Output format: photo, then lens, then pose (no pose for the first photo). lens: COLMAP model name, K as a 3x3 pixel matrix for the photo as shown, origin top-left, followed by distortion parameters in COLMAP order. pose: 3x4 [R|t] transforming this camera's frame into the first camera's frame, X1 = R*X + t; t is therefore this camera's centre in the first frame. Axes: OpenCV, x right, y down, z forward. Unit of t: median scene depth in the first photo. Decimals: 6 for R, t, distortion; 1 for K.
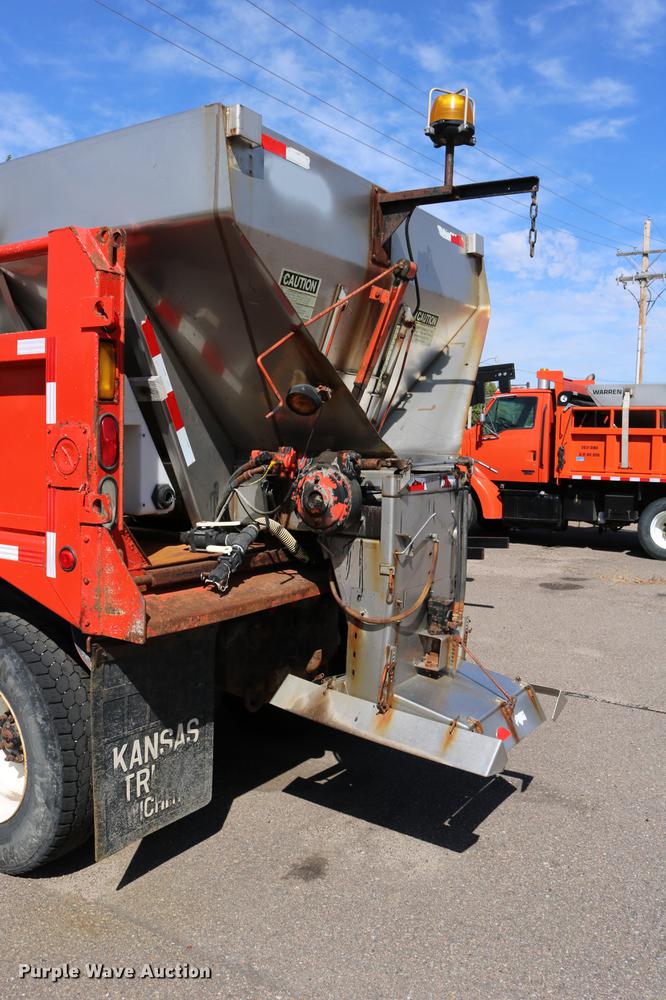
lens RADIAL K [[831.2, 0, 336.1], [0, 831.2, 492.4], [0, 0, 1]] dist [-0.156915, 0.135433]
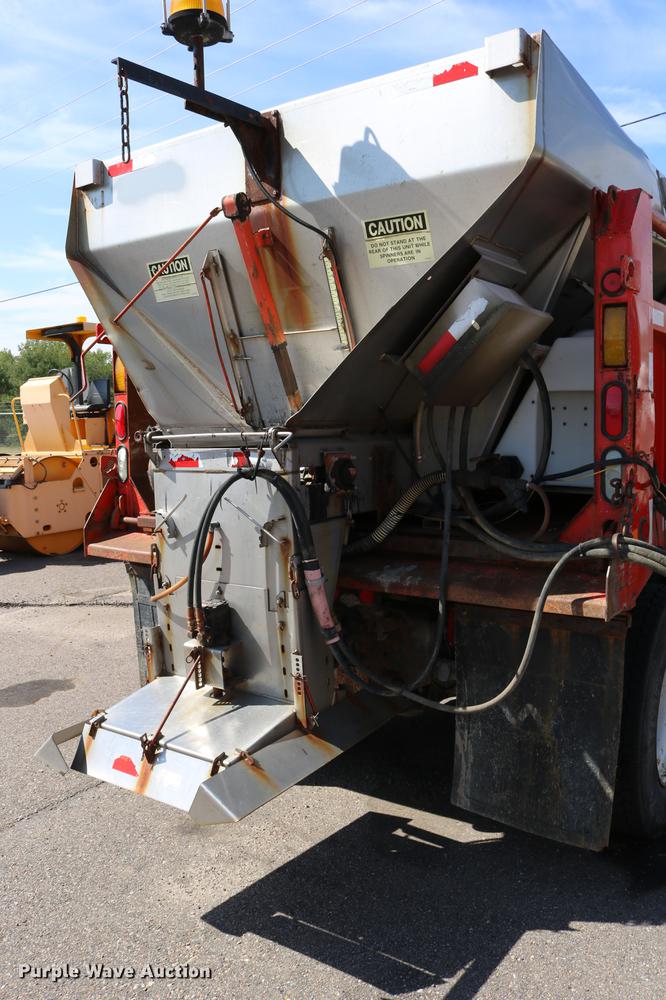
lens RADIAL K [[831.2, 0, 336.1], [0, 831.2, 492.4], [0, 0, 1]] dist [-0.156915, 0.135433]
pose [[-0.026915, 0.060872, -0.997783, 0.981263], [-0.051905, 0.996713, 0.062206, -0.038195], [0.998289, 0.053464, -0.023667, 1.197676]]
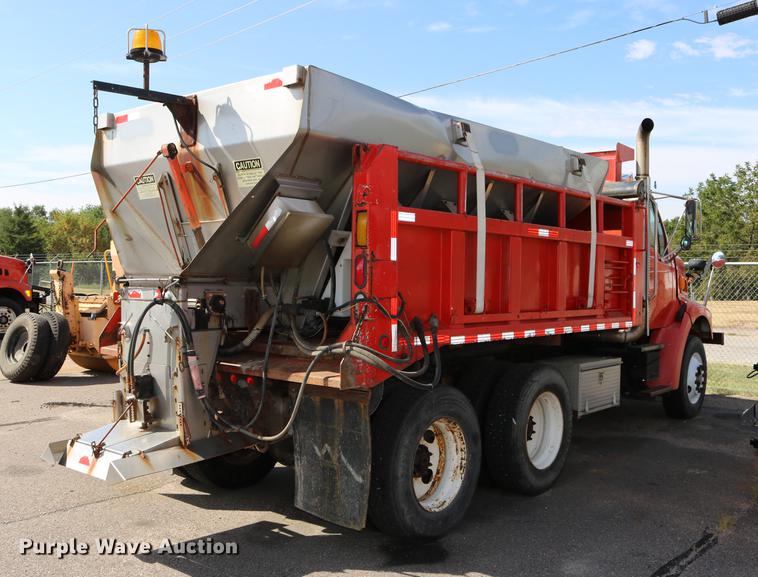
lens RADIAL K [[796.3, 0, 379.0], [0, 796.3, 288.5], [0, 0, 1]] dist [-0.168247, 0.185000]
pose [[-0.111401, -0.010483, -0.993720, 1.520125], [-0.080534, 0.996751, -0.001486, -0.053643], [0.990507, 0.079862, -0.111884, 1.633892]]
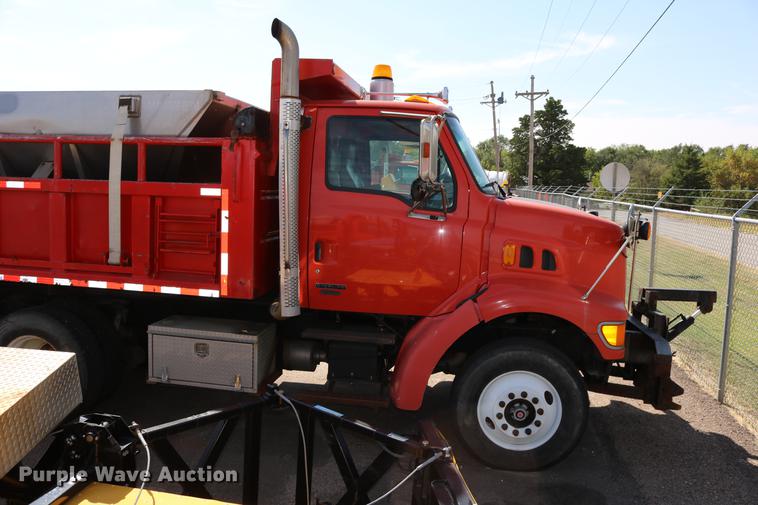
lens RADIAL K [[630.1, 0, 379.0], [0, 630.1, 252.5], [0, 0, 1]] dist [-0.156915, 0.135433]
pose [[-0.906098, -0.010724, -0.422933, -0.513270], [-0.085935, 0.983504, 0.159169, -0.362192], [0.414249, 0.180567, -0.892072, 3.495930]]
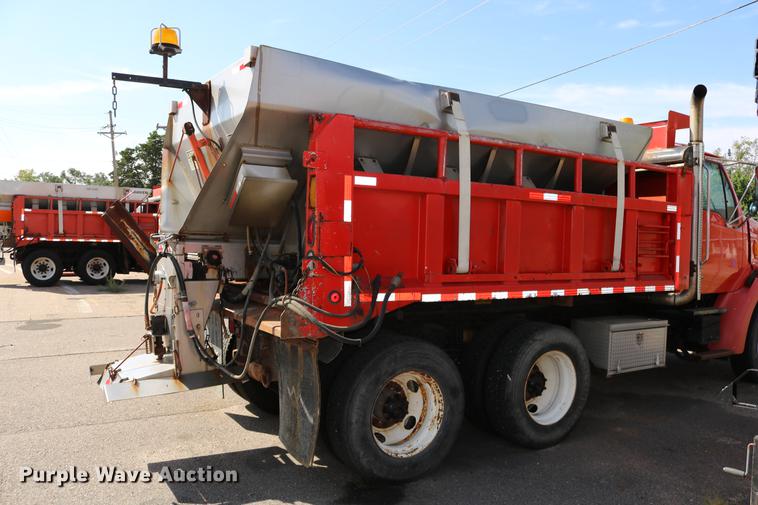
lens RADIAL K [[630.1, 0, 379.0], [0, 630.1, 252.5], [0, 0, 1]] dist [-0.156915, 0.135433]
pose [[-0.410062, -0.007689, -0.912025, 1.185448], [-0.096335, 0.994736, 0.034927, -0.096109], [0.906956, 0.102182, -0.408644, 2.044319]]
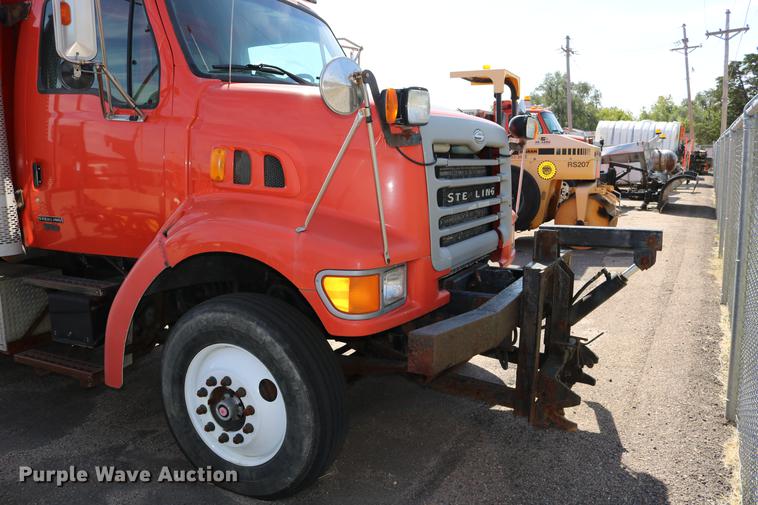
lens RADIAL K [[630.1, 0, 379.0], [0, 630.1, 252.5], [0, 0, 1]] dist [-0.156915, 0.135433]
pose [[-0.993611, 0.001617, -0.112849, -1.481320], [-0.023768, 0.974474, 0.223238, -0.245004], [0.110329, 0.224494, -0.968210, 3.302487]]
